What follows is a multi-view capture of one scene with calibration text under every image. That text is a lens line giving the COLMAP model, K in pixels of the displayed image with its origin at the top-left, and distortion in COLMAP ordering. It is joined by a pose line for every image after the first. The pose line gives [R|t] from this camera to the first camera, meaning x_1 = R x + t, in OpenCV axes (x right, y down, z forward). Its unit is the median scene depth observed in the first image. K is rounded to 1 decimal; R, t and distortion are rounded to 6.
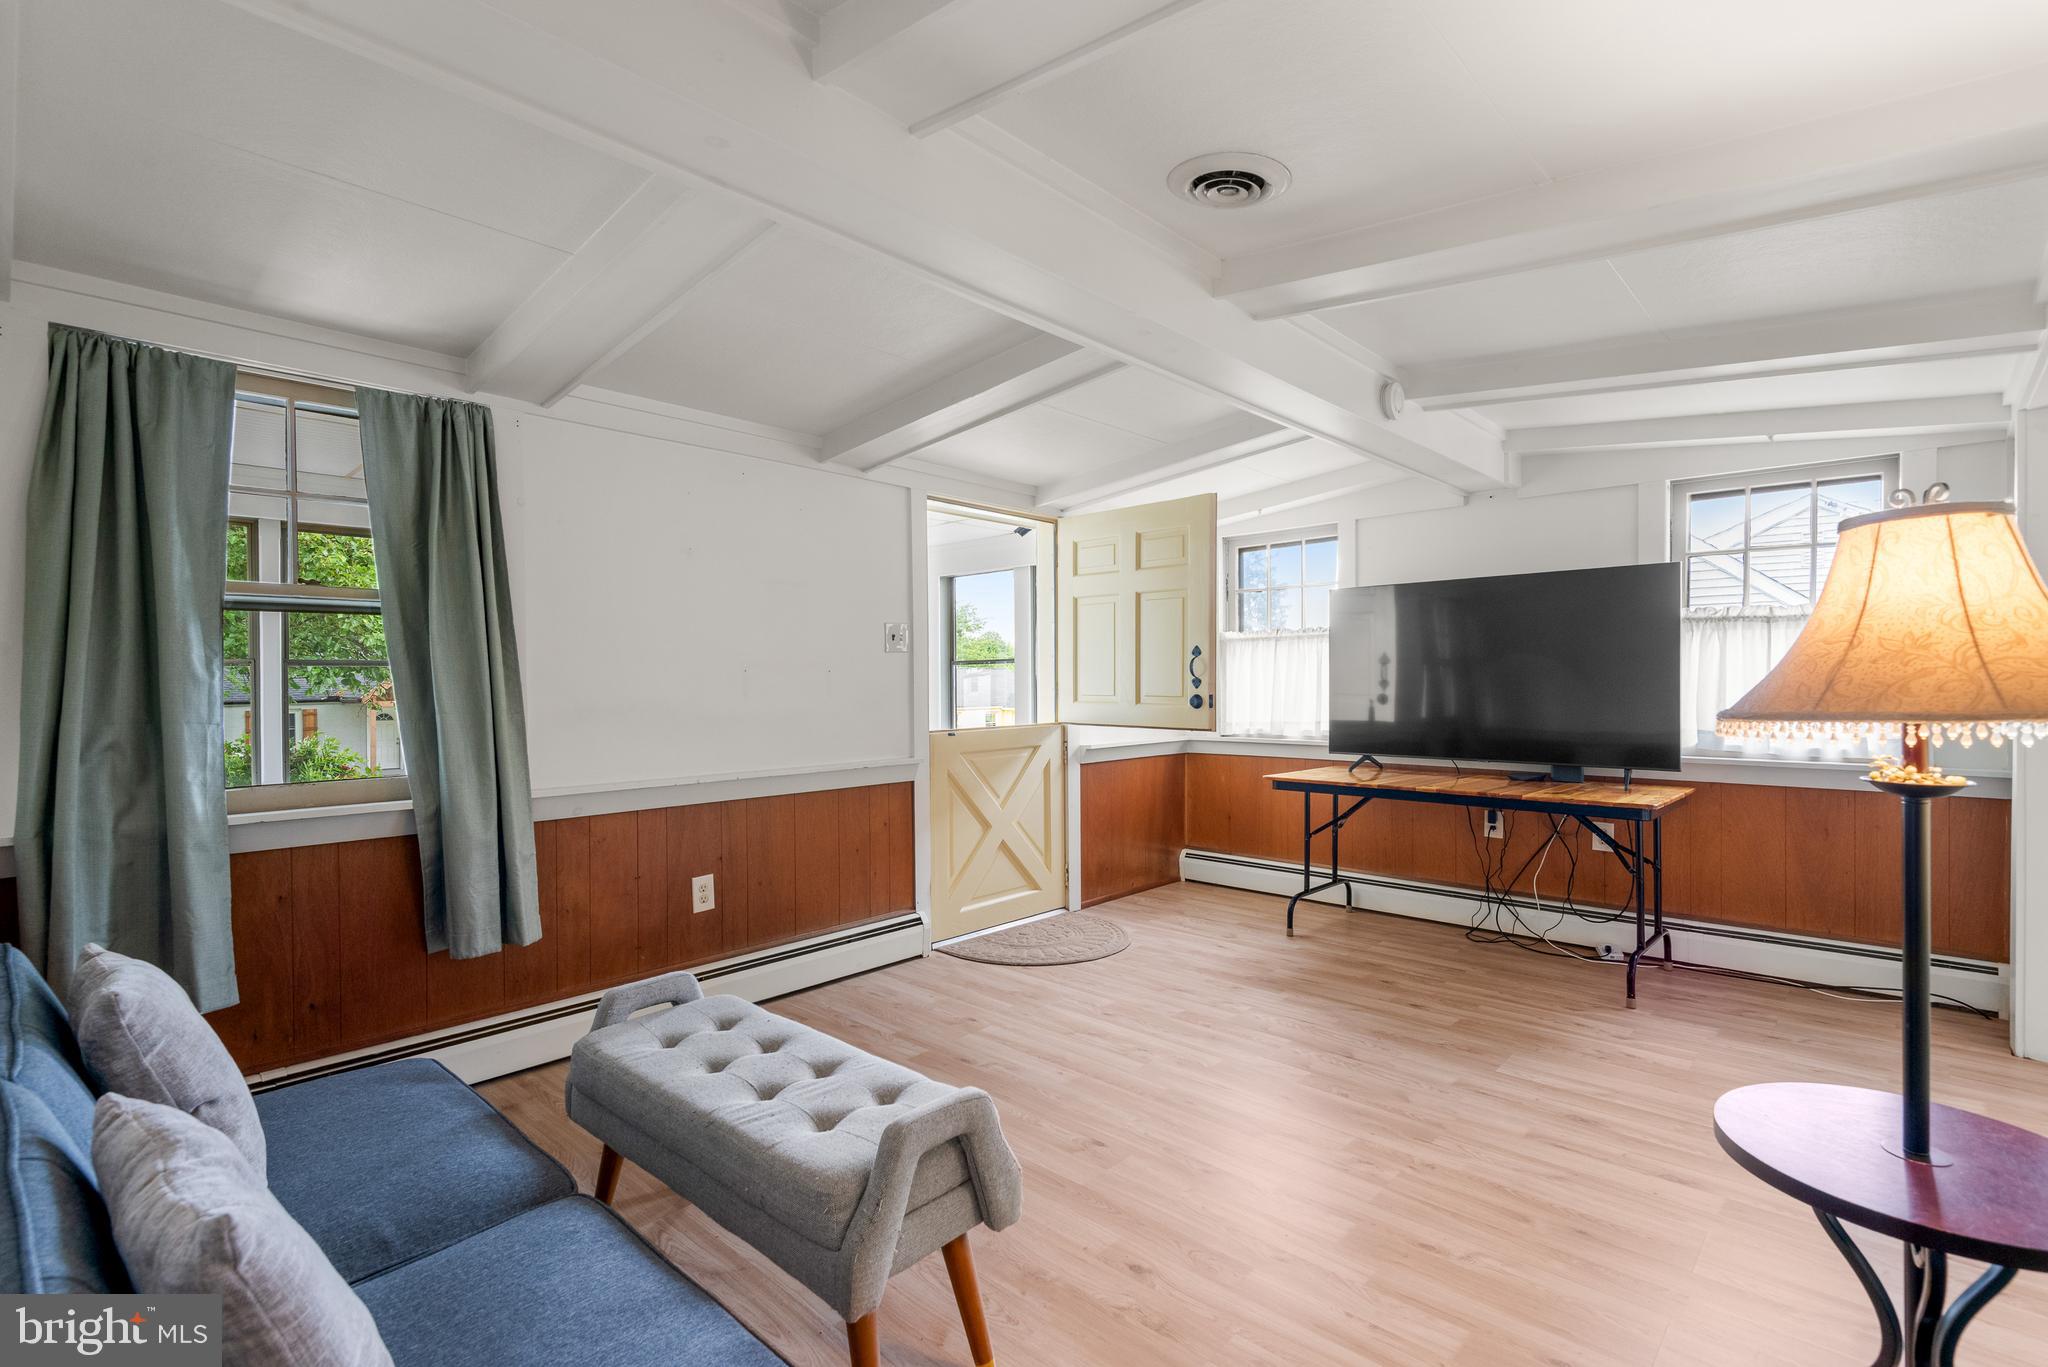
lens RADIAL K [[951.1, 0, 1020.7], [0, 951.1, 699.9], [0, 0, 1]] dist [0.024640, -0.000287]
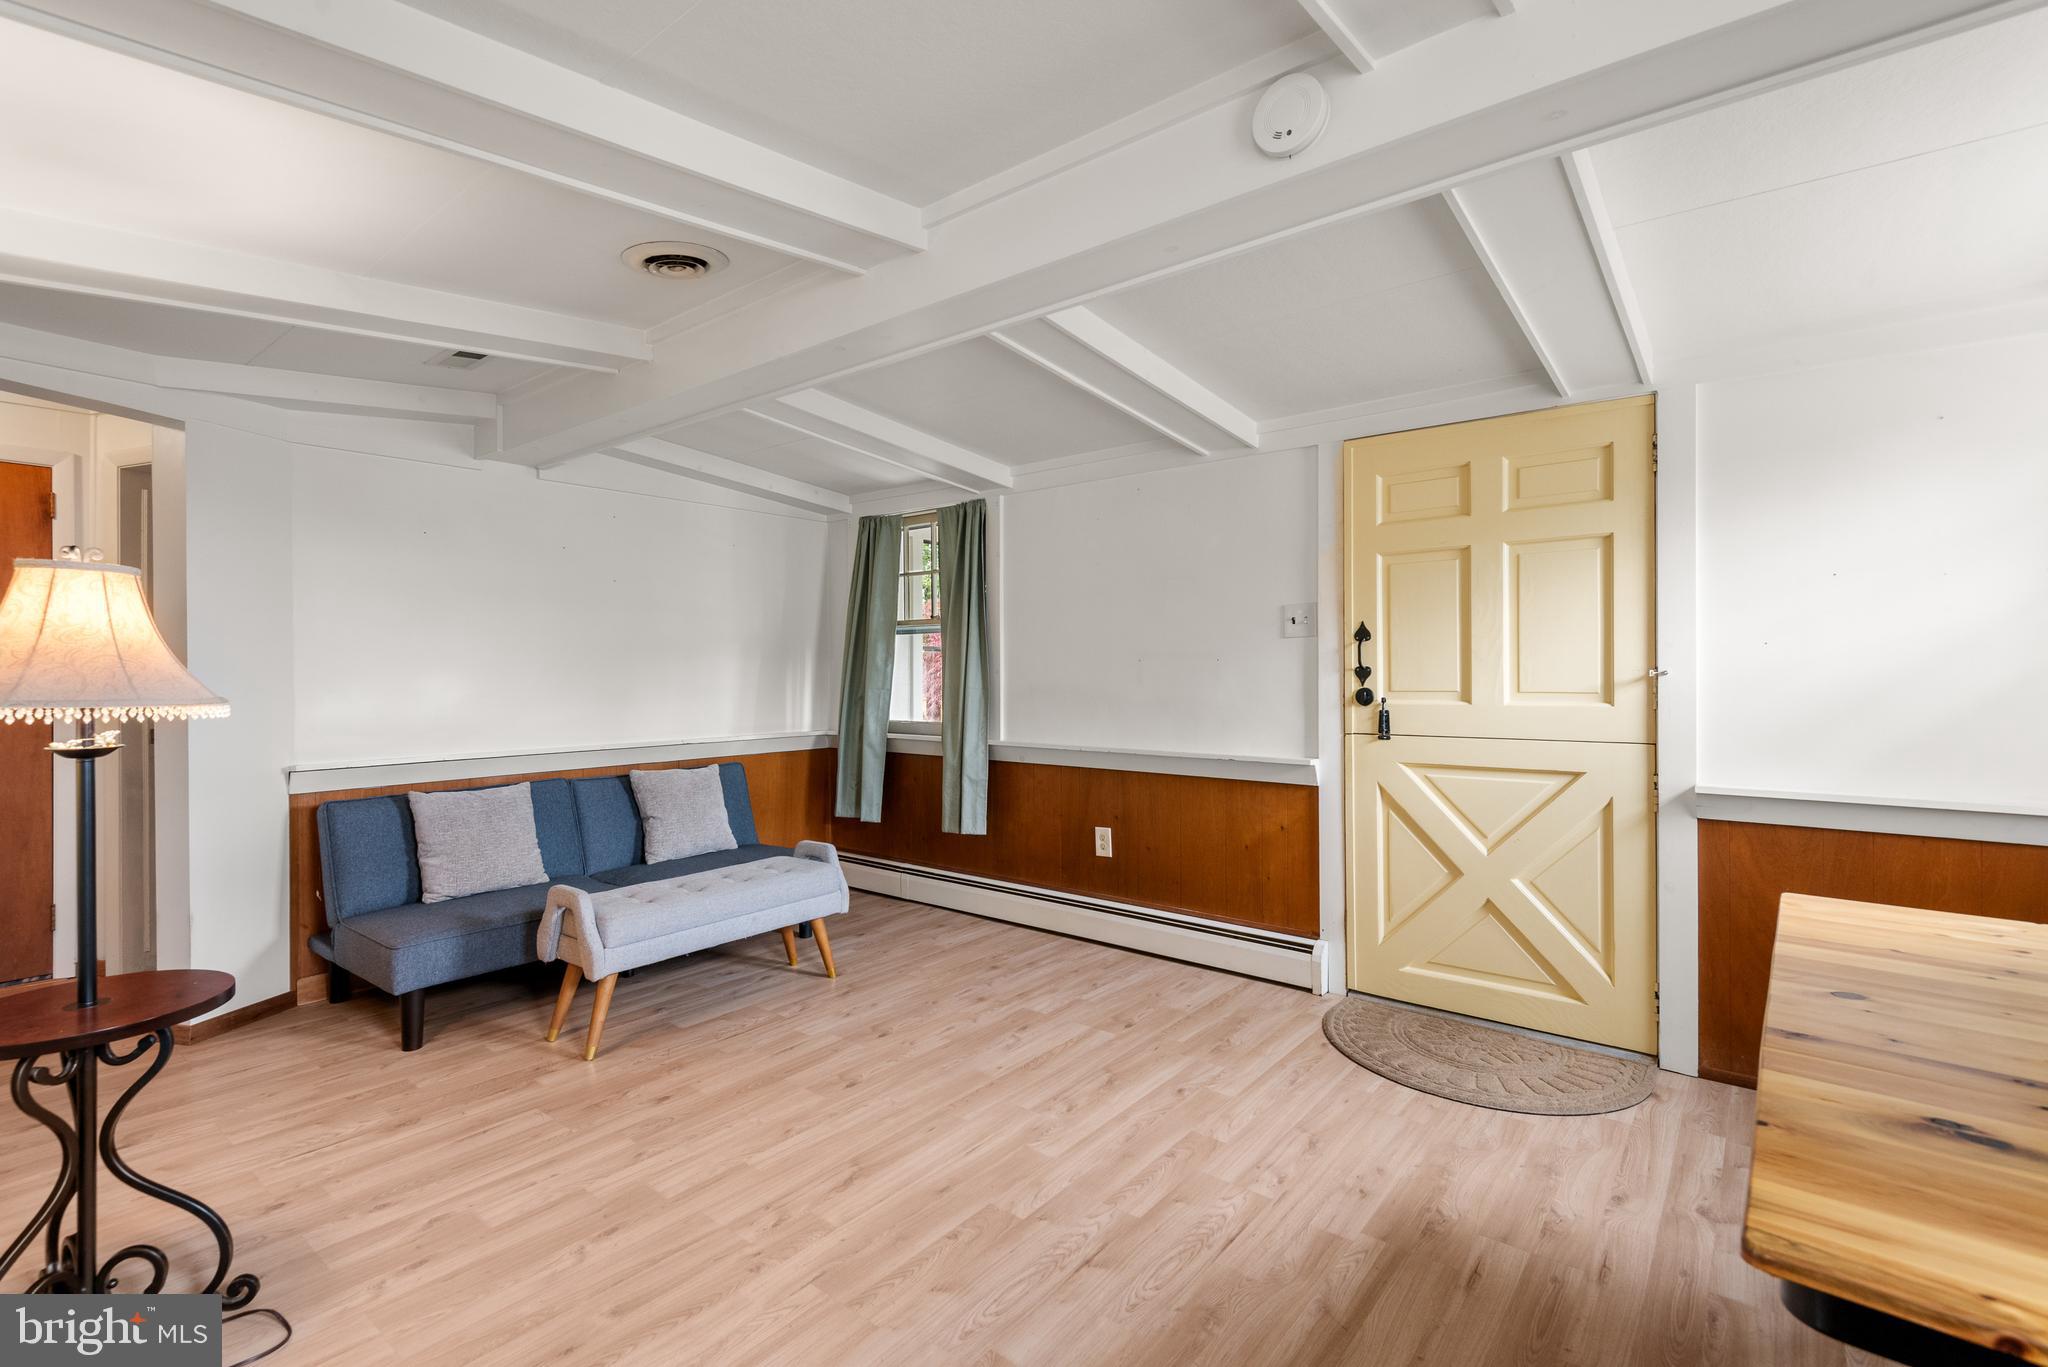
lens RADIAL K [[941.4, 0, 1024.0], [0, 941.4, 683.5], [0, 0, 1]] dist [0.030534, -0.000110]
pose [[0.073796, 0.022731, -0.997014, 0.826621], [-0.021823, 0.999538, 0.021174, -0.023334], [0.997035, 0.020195, 0.074258, 0.770335]]
